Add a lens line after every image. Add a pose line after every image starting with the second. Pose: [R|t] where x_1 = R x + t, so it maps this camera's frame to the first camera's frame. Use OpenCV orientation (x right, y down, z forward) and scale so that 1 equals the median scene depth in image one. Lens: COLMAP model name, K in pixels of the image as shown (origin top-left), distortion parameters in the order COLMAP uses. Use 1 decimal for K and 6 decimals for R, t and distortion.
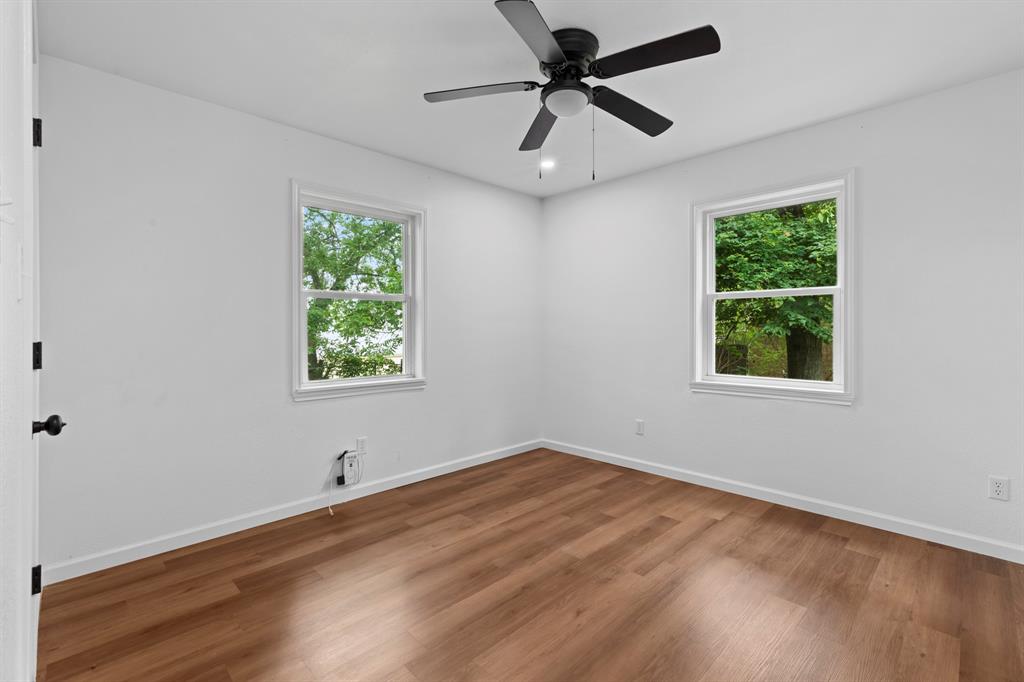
lens RADIAL K [[459.2, 0, 509.9], [0, 459.2, 329.3], [0, 0, 1]] dist [0.000954, 0.000044]
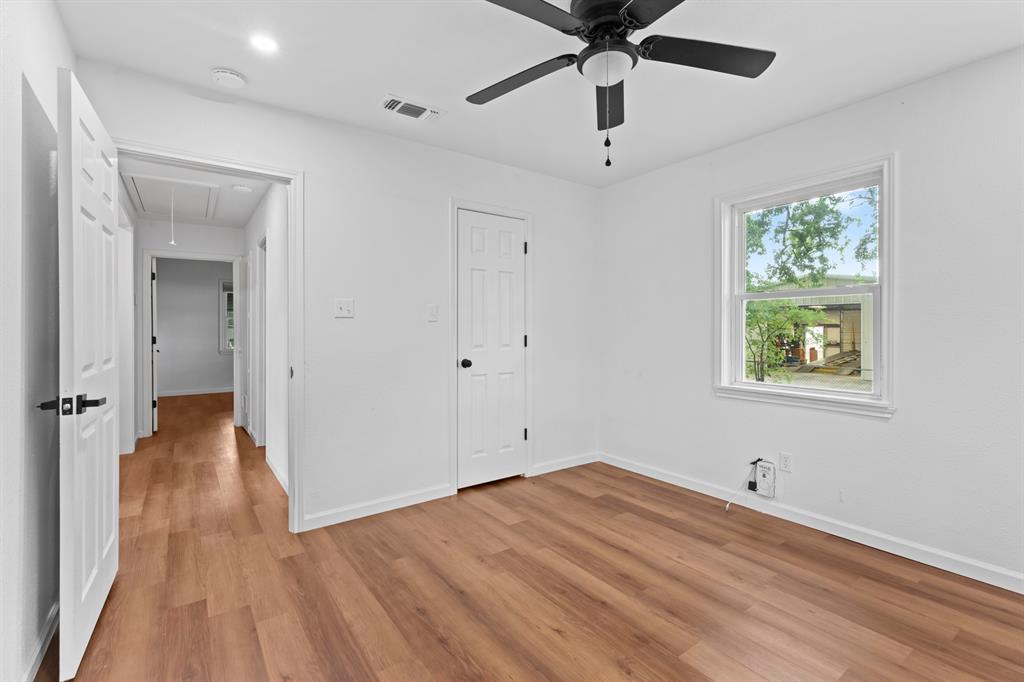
lens RADIAL K [[459.2, 0, 509.9], [0, 459.2, 329.3], [0, 0, 1]] dist [0.000954, 0.000044]
pose [[-0.150534, 0.006882, -0.988581, 0.779680], [-0.002321, 0.999971, 0.007315, -0.012318], [0.988602, 0.003396, -0.150514, 0.735044]]
